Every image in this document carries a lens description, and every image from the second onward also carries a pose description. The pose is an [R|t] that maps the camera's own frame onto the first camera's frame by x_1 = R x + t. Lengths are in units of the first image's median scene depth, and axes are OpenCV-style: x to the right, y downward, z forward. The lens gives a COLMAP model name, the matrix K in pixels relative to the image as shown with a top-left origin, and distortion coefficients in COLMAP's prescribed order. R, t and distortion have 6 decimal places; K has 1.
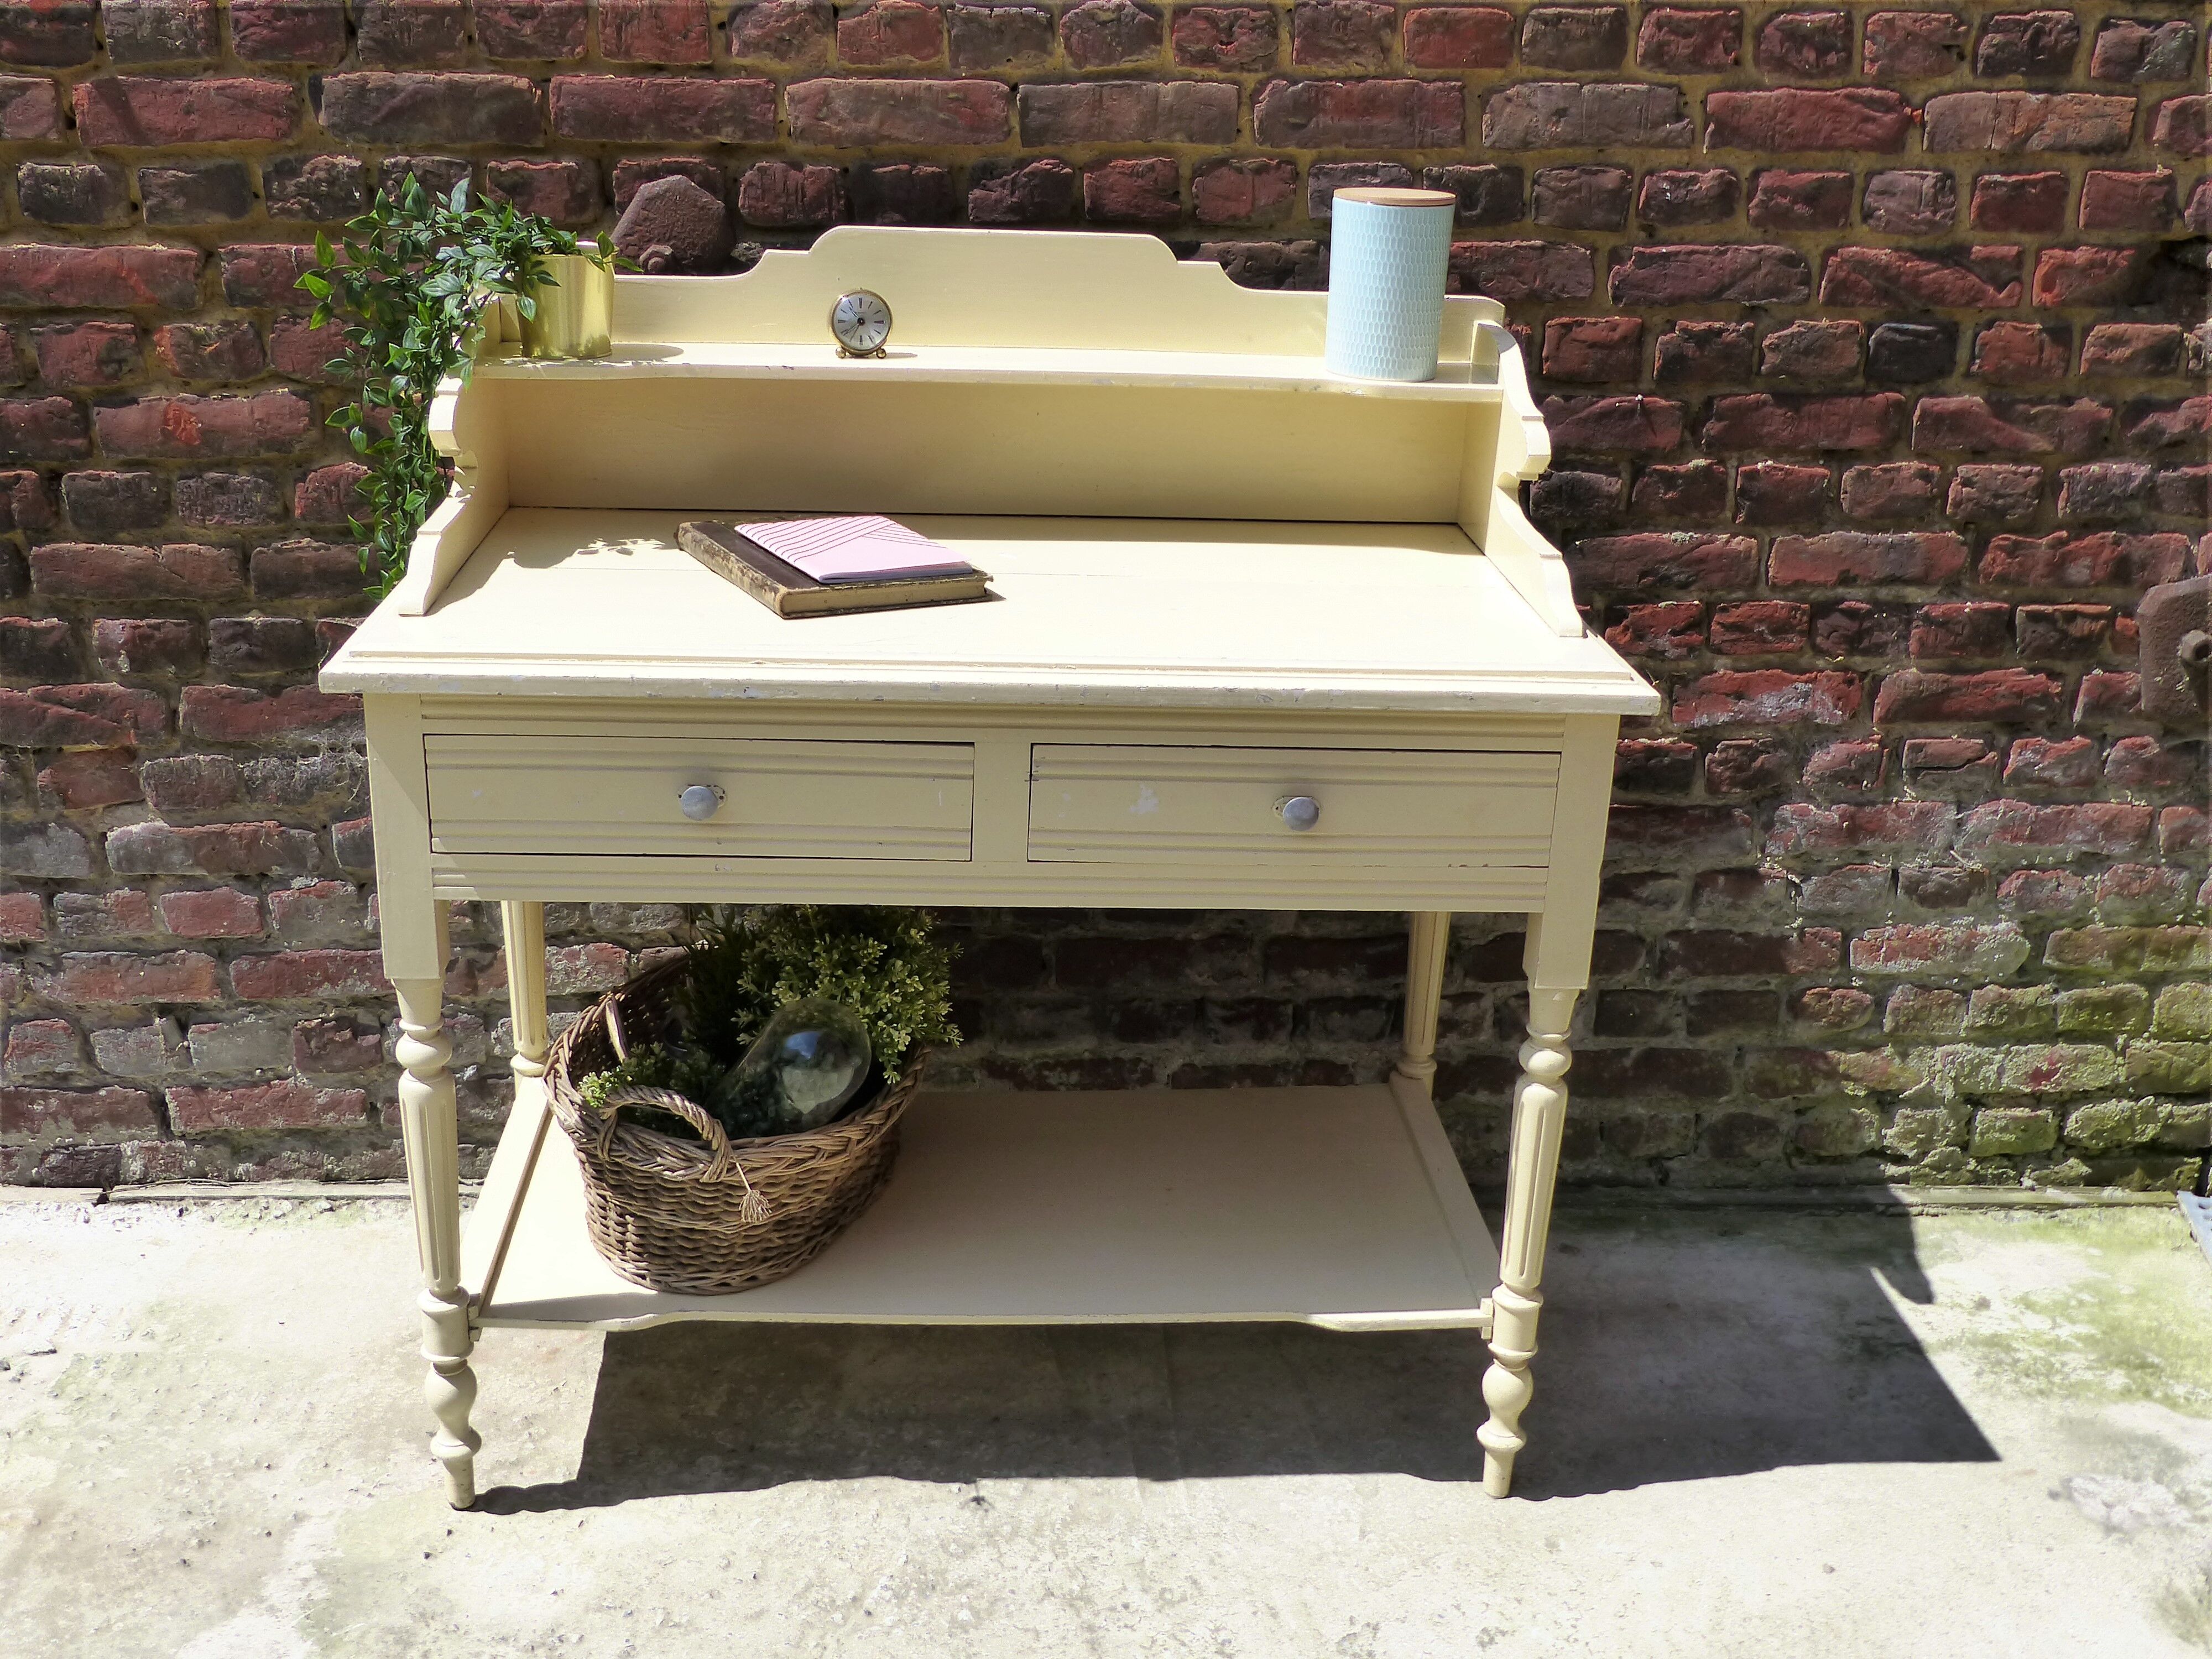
lens RADIAL K [[2379.9, 0, 1129.3], [0, 2379.9, 857.5], [0, 0, 1]] dist [-0.044022, 0.000000]
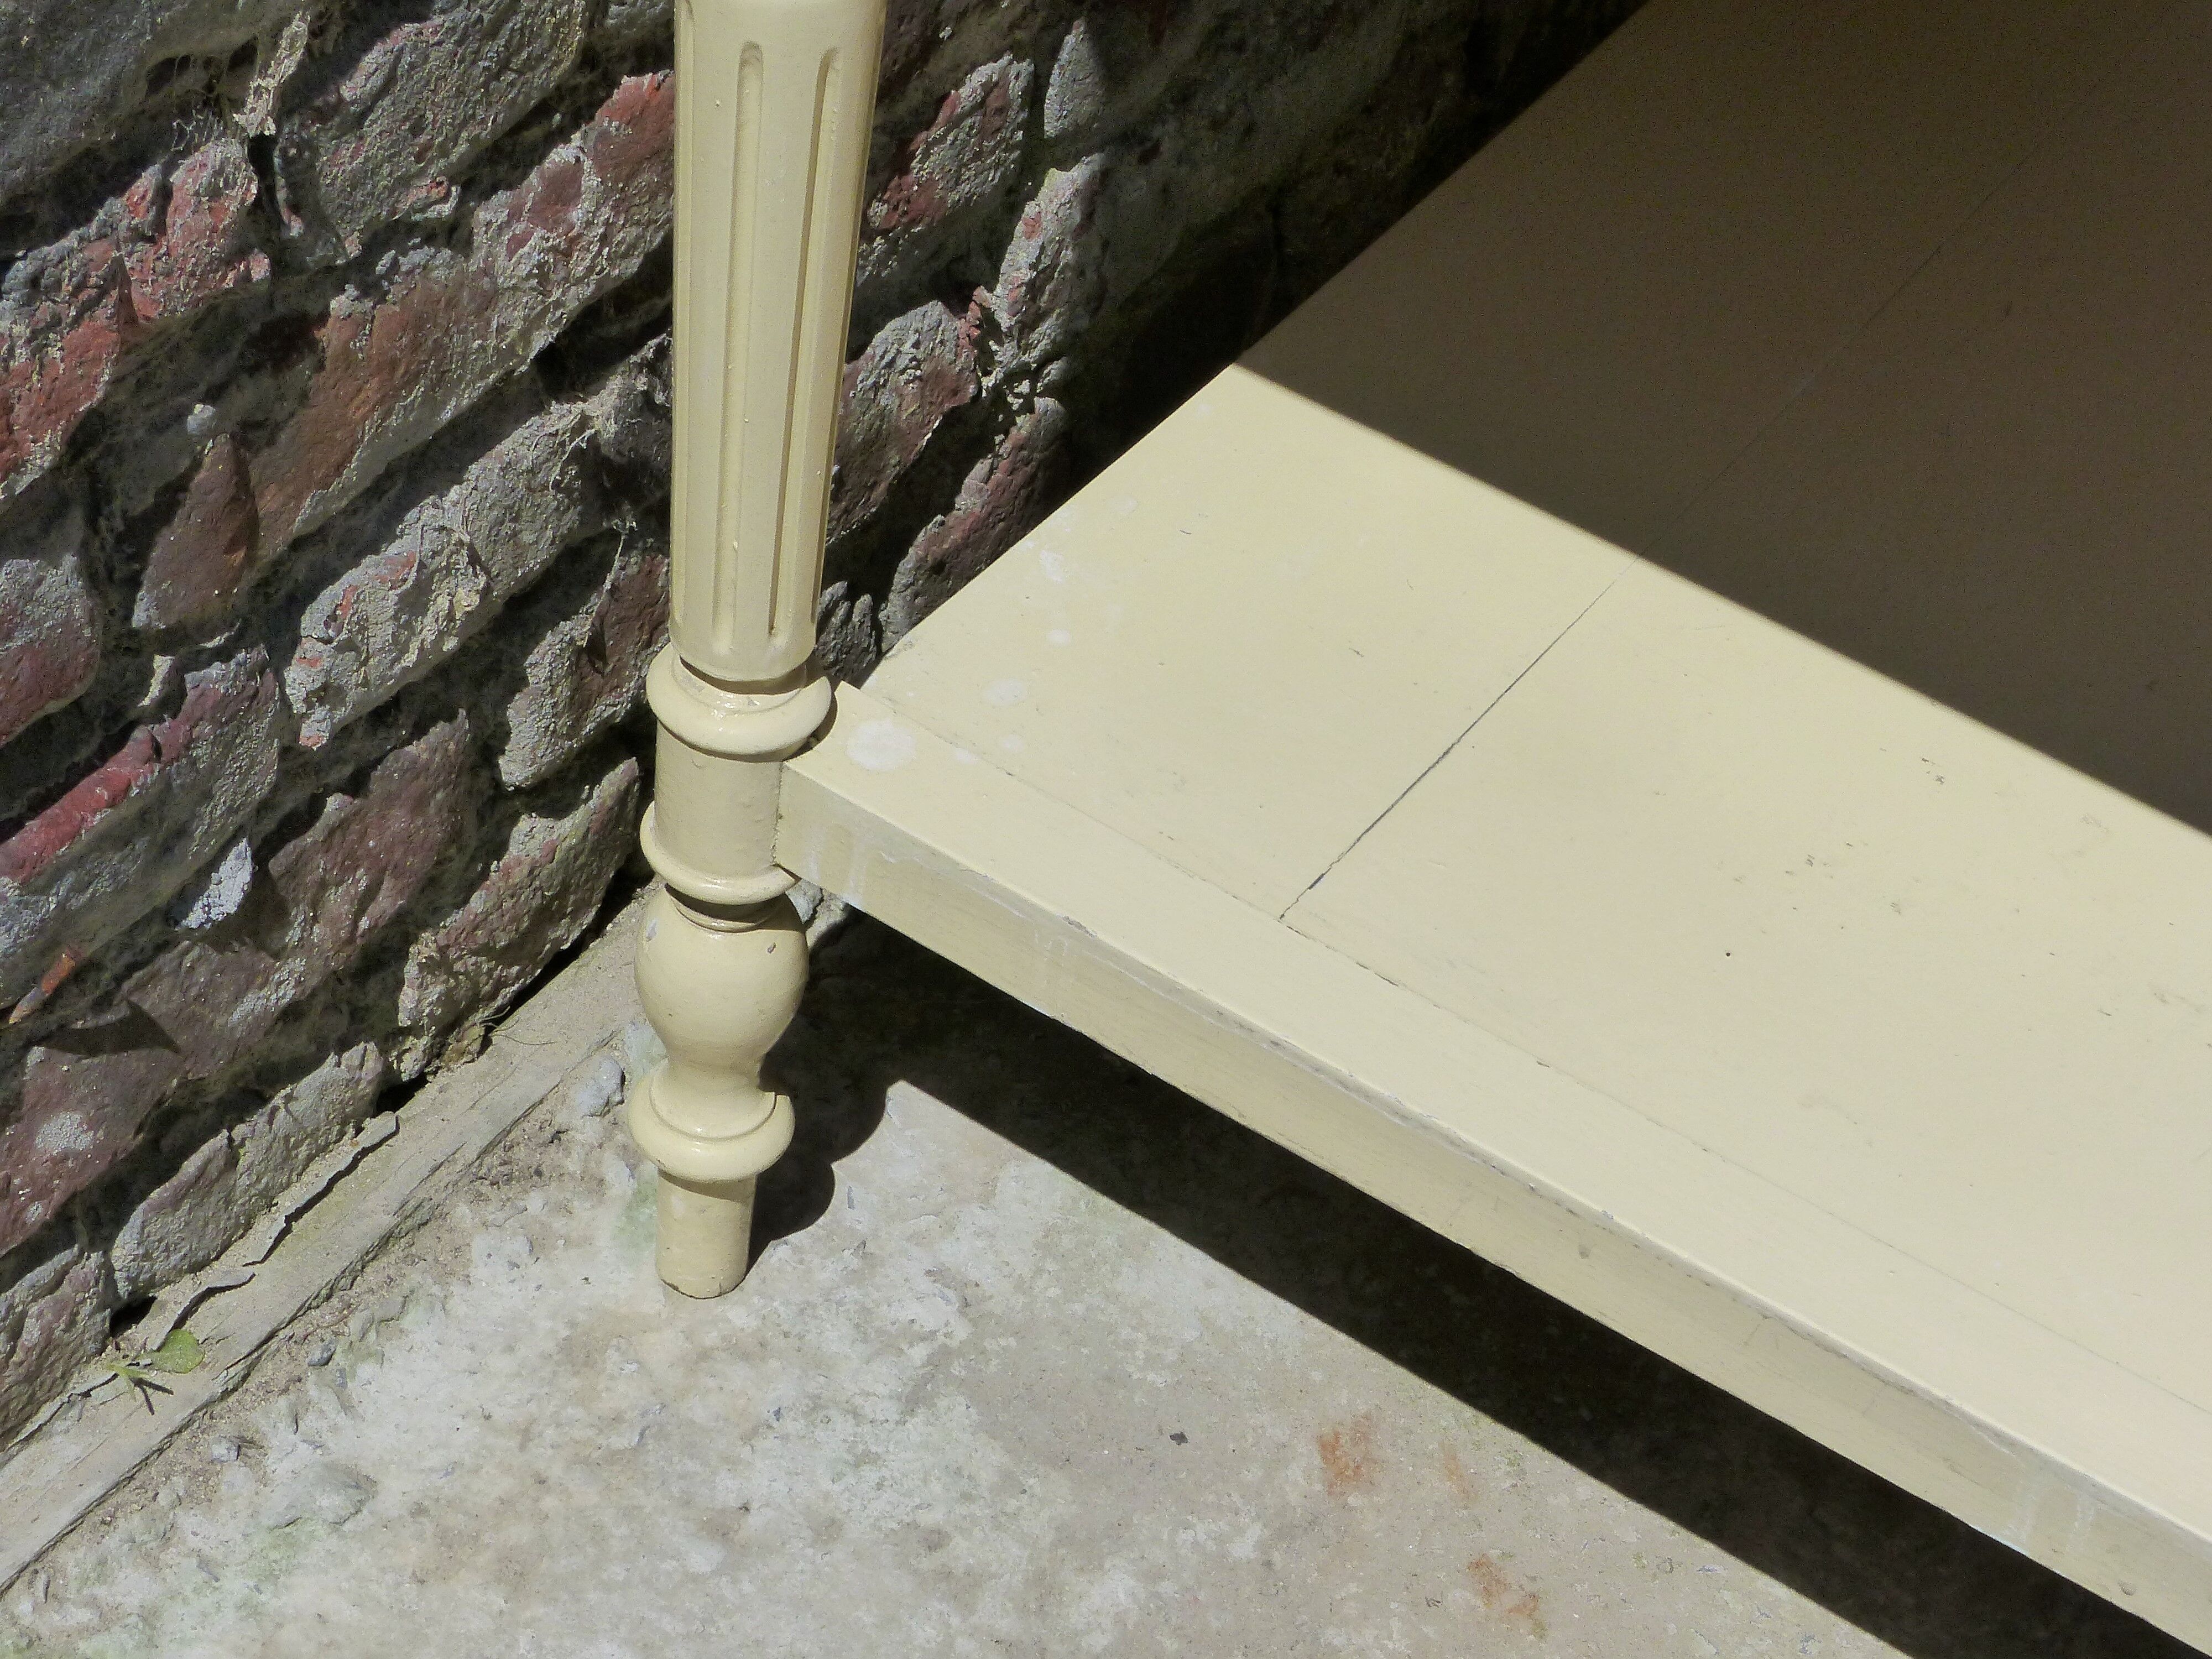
lens RADIAL K [[4848.9, 0, 1184.4], [0, 4848.9, 875.2], [0, 0, 1]] dist [0.014782, 0.000000]
pose [[0.603963, -0.528119, 0.596924, -0.537705], [0.191266, 0.823106, 0.534709, -0.146653], [-0.773722, -0.208773, 0.598137, 0.716944]]
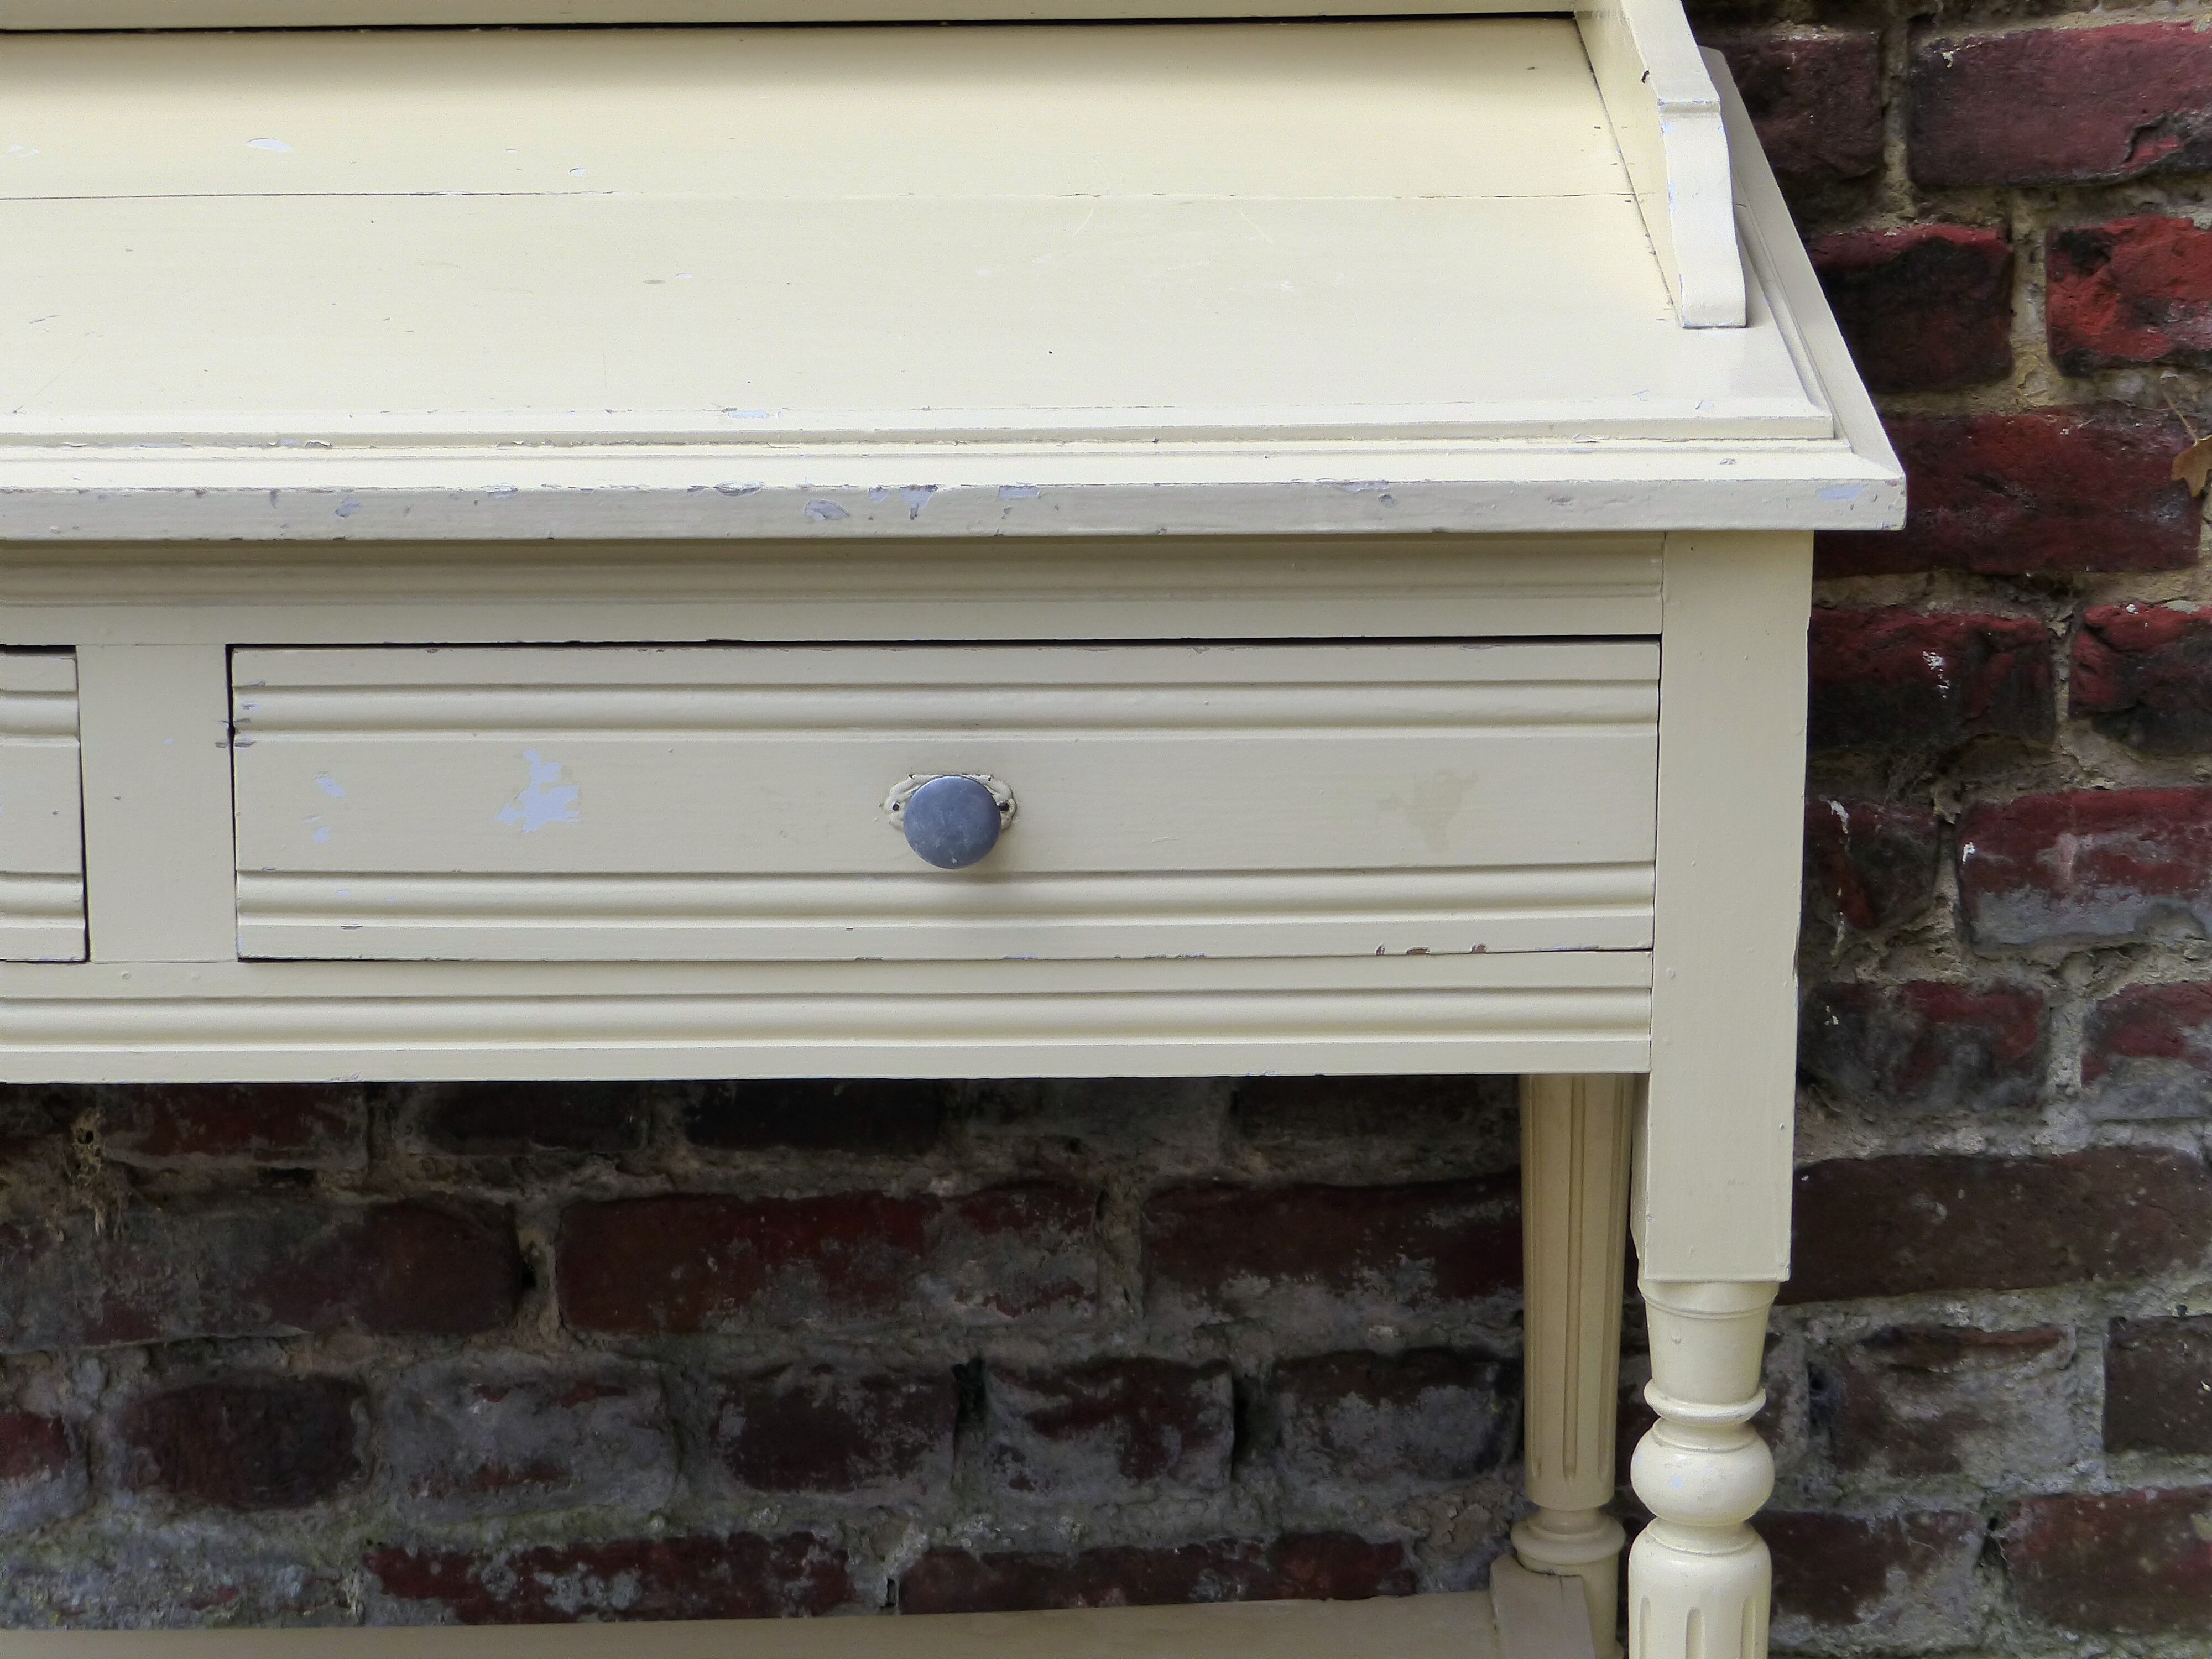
lens RADIAL K [[7722.3, 0, 1117.7], [0, 7722.3, 818.4], [0, 0, 1]] dist [-0.068133, 0.000000]
pose [[0.997719, -0.020883, -0.064193, 0.140599], [0.019005, 0.999377, -0.029732, 0.014406], [0.064774, 0.028444, 0.997494, -0.164376]]
